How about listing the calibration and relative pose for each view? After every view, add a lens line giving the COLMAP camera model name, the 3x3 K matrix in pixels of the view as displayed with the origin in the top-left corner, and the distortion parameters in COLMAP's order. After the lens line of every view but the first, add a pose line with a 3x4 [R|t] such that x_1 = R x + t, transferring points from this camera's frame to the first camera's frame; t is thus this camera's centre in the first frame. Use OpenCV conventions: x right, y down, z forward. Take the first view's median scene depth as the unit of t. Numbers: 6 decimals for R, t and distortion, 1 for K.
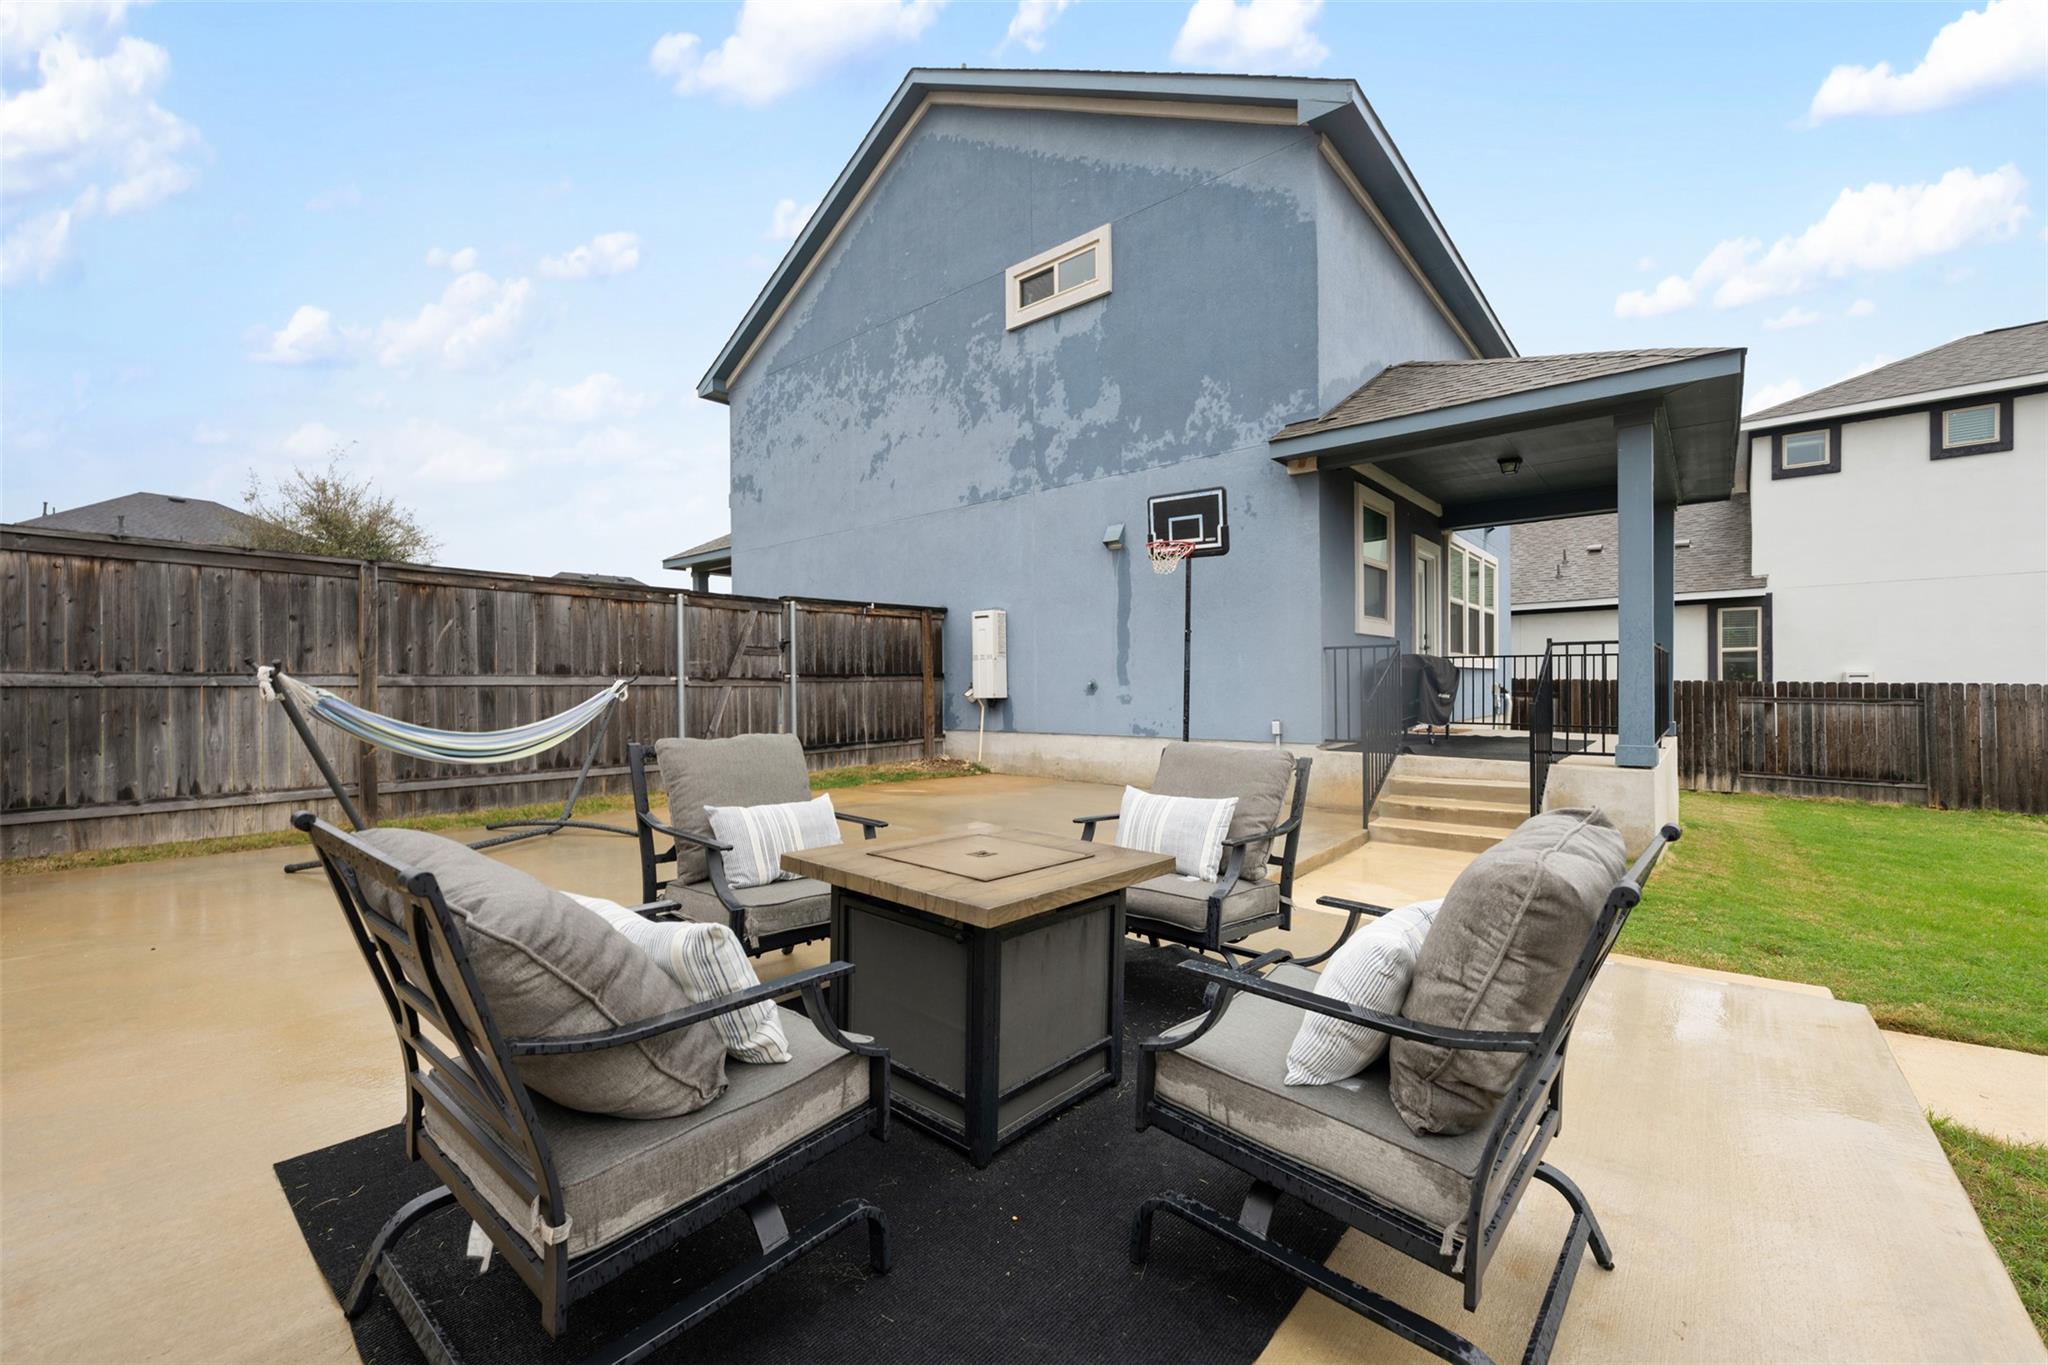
lens RADIAL K [[831.7, 0, 1024.0], [0, 831.7, 682.5], [0, 0, 1]] dist [-0.000391, 0.000312]
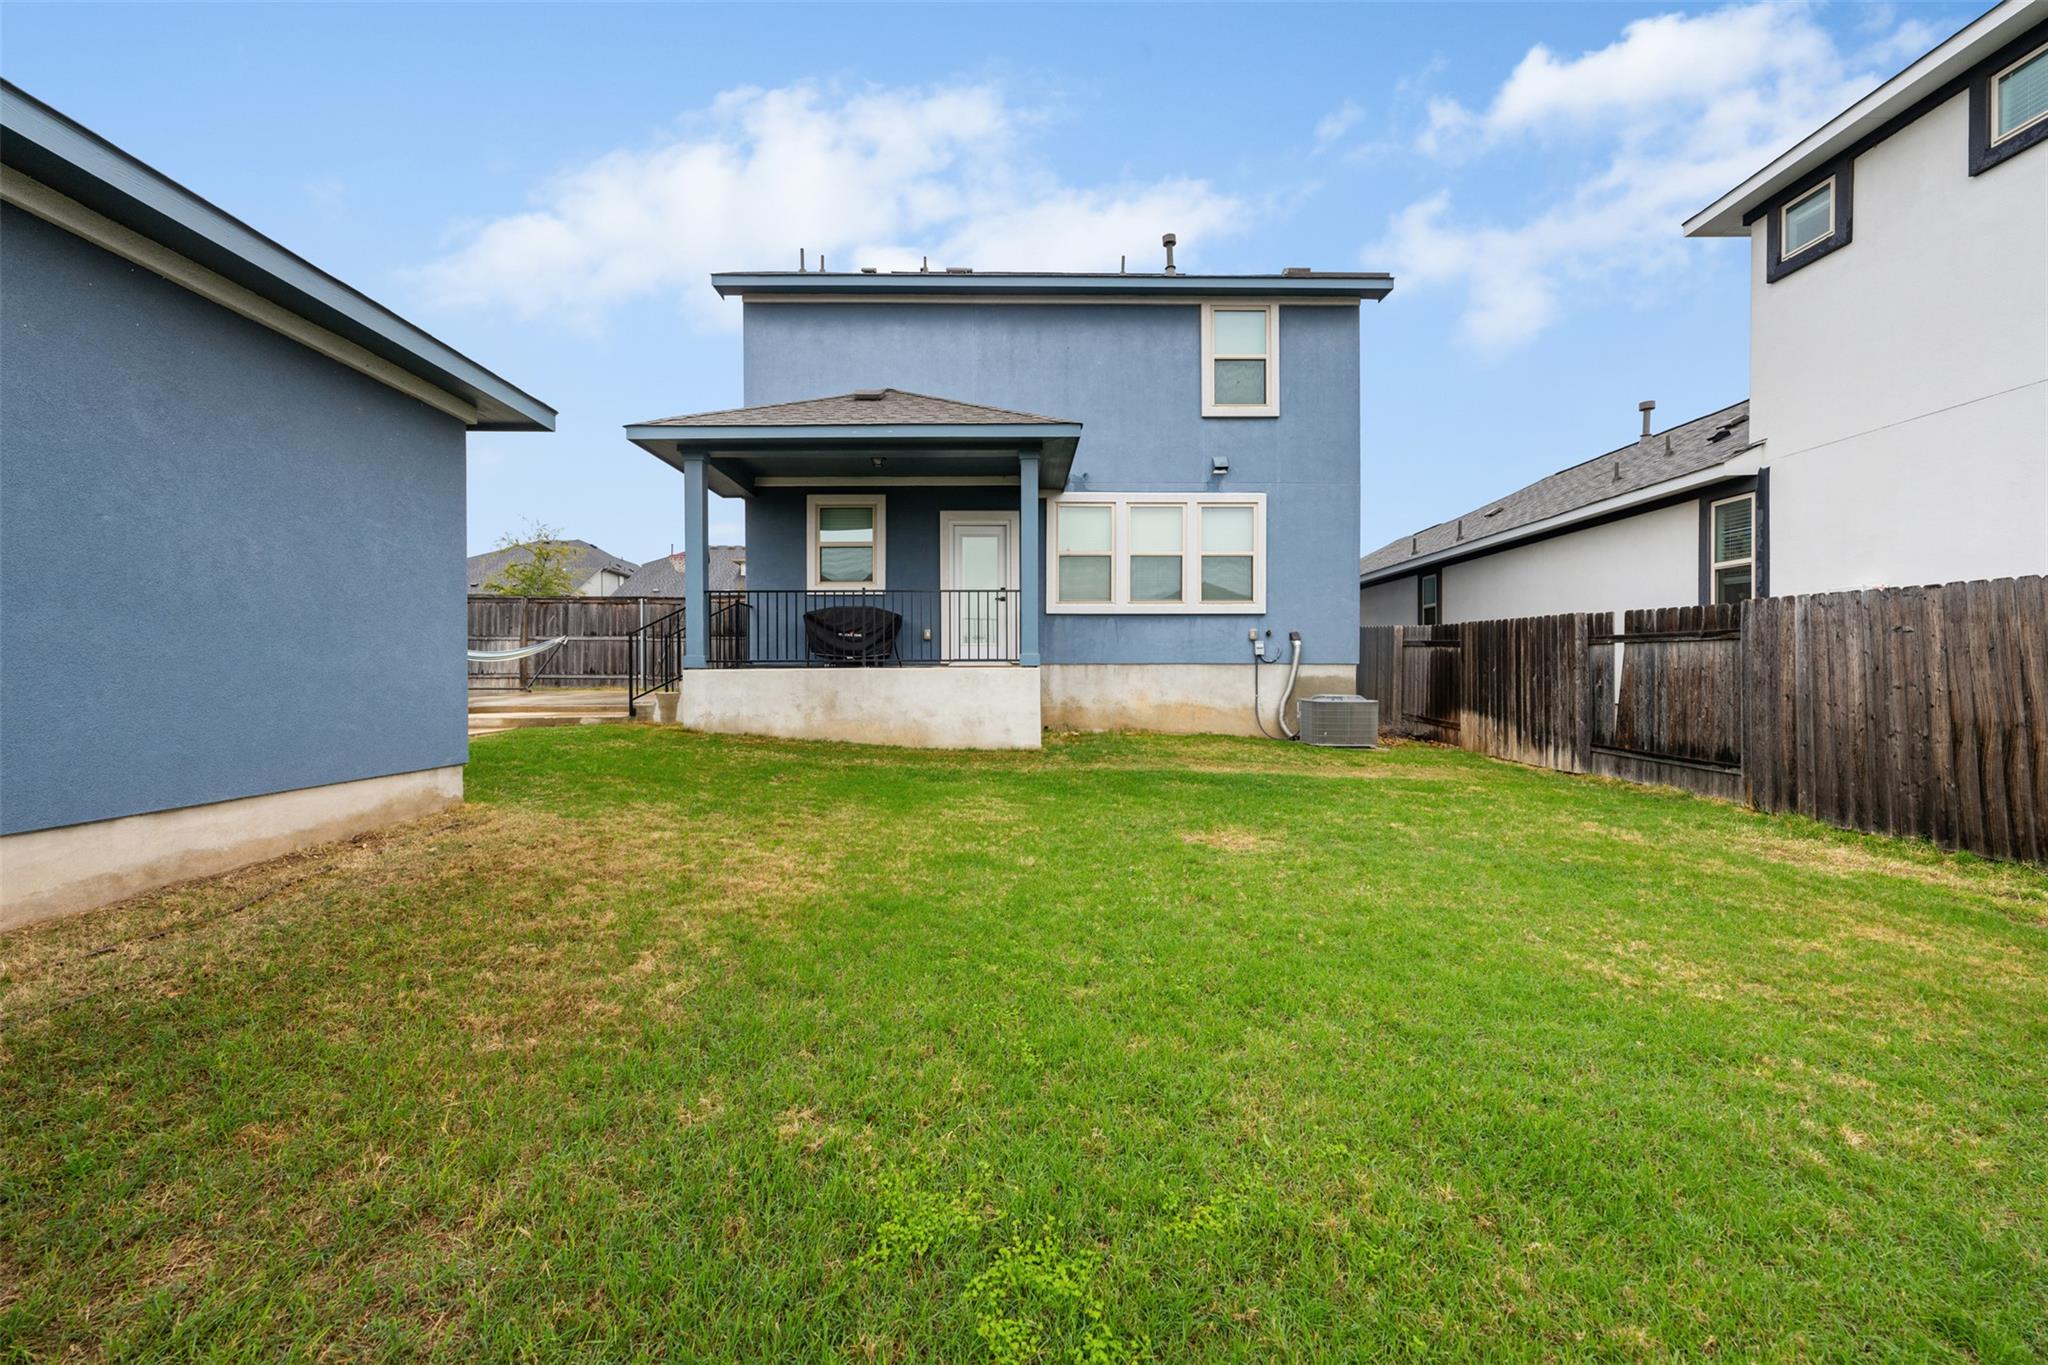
lens RADIAL K [[821.9, 0, 1024.0], [0, 821.9, 682.5], [0, 0, 1]] dist [-0.004447, -0.000317]
pose [[0.651105, 0.011440, -0.758901, 1.525845], [-0.001711, 0.999906, 0.013605, 0.067543], [0.758986, -0.007560, 0.651064, 0.282209]]
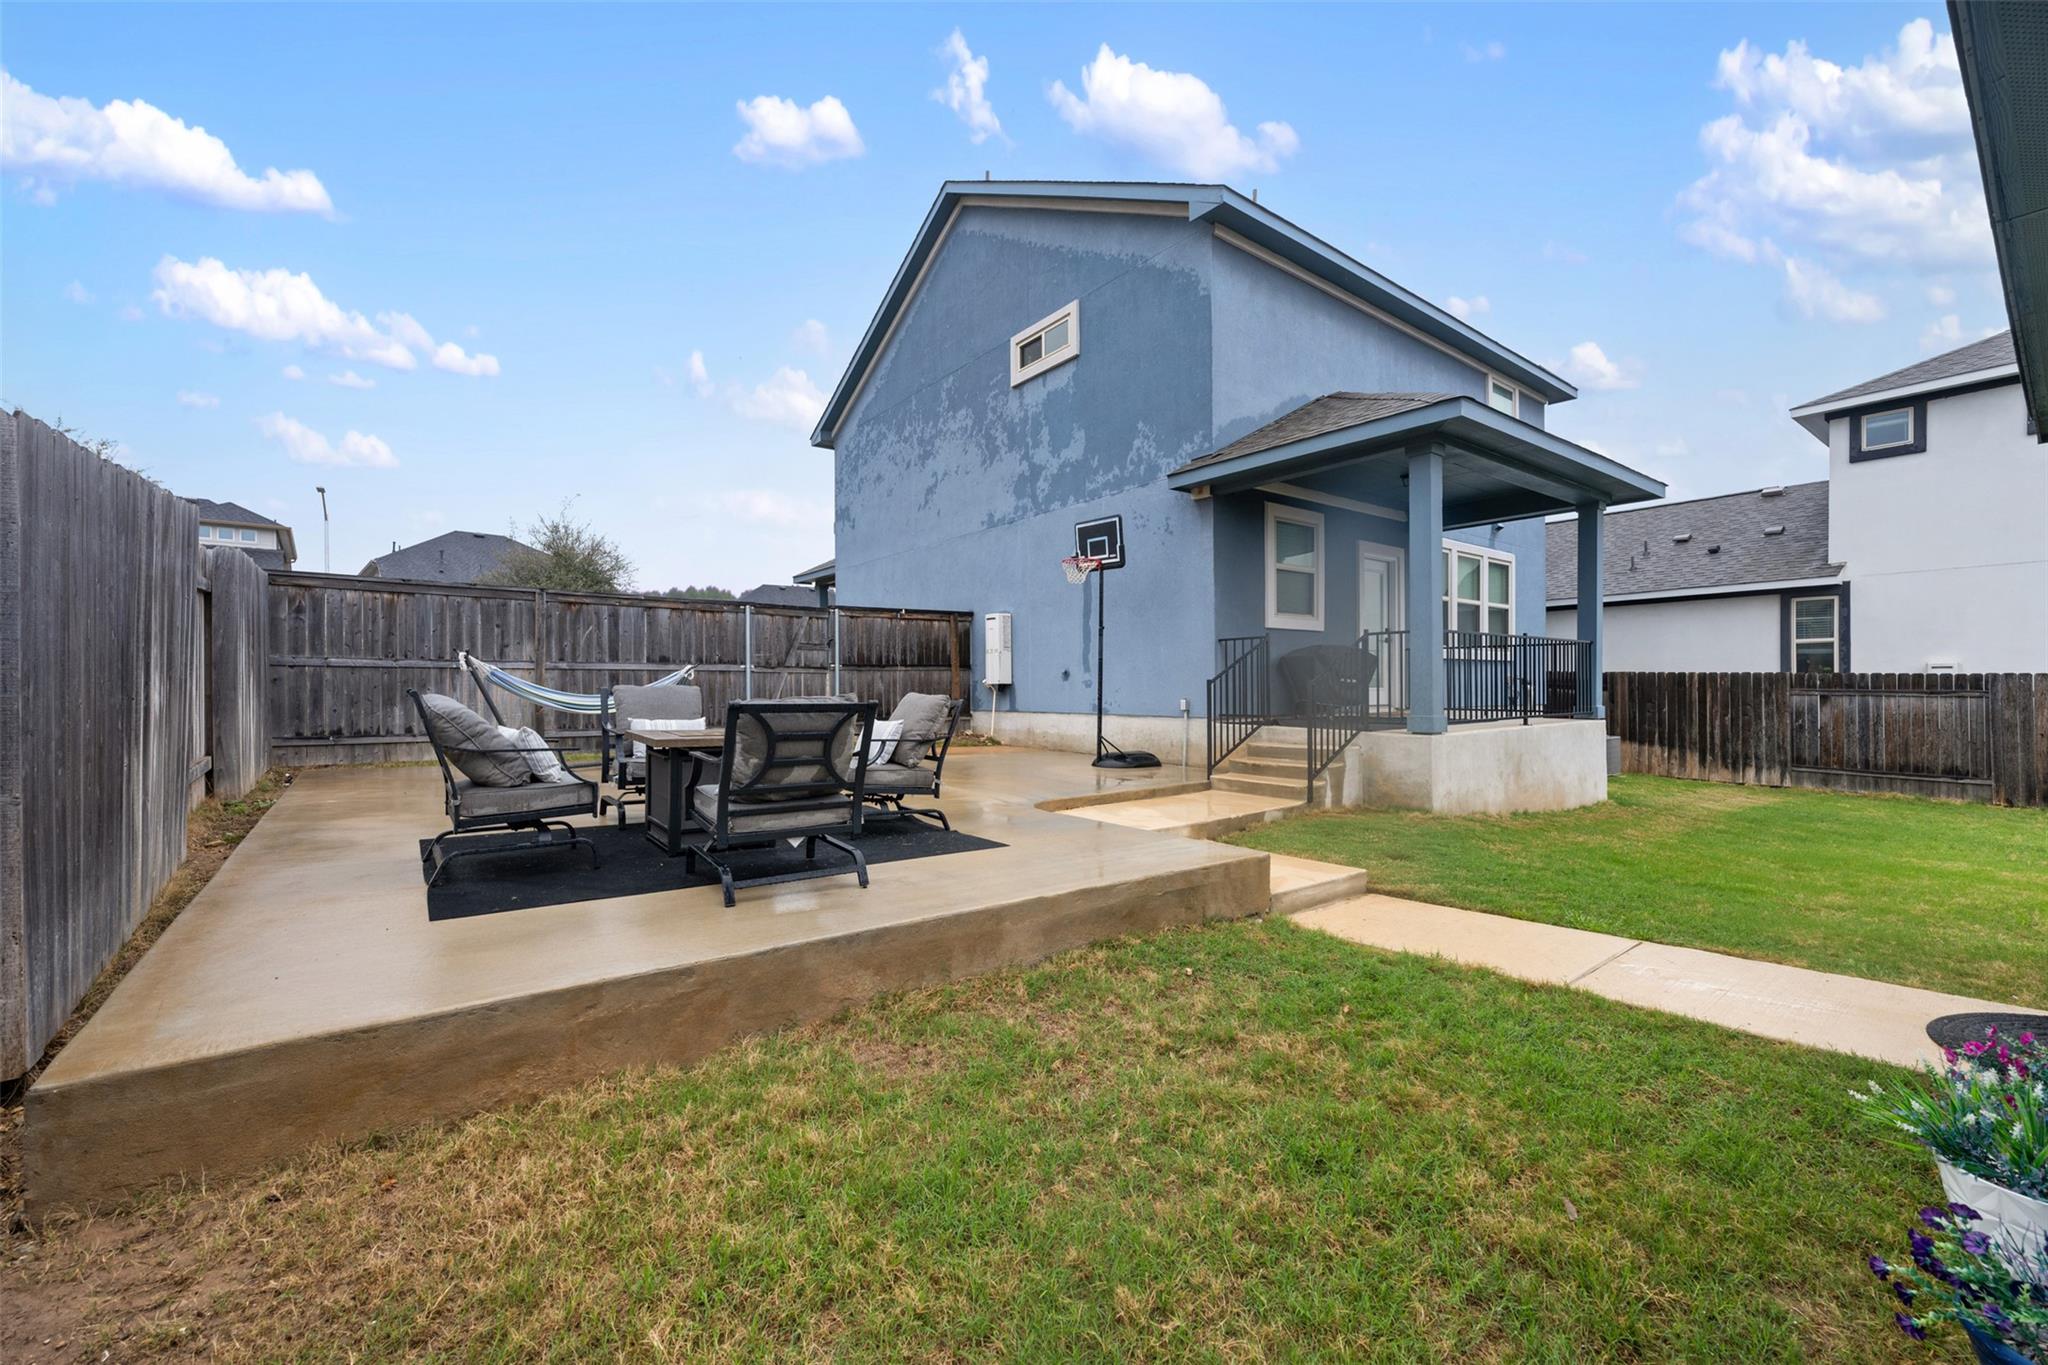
lens RADIAL K [[823.7, 0, 1024.0], [0, 823.7, 682.5], [0, 0, 1]] dist [0.000339, -0.000256]
pose [[0.976379, 0.001700, -0.216057, 0.269976], [-0.002074, 0.999997, -0.001505, 0.018752], [0.216054, 0.001918, 0.976380, -0.197649]]
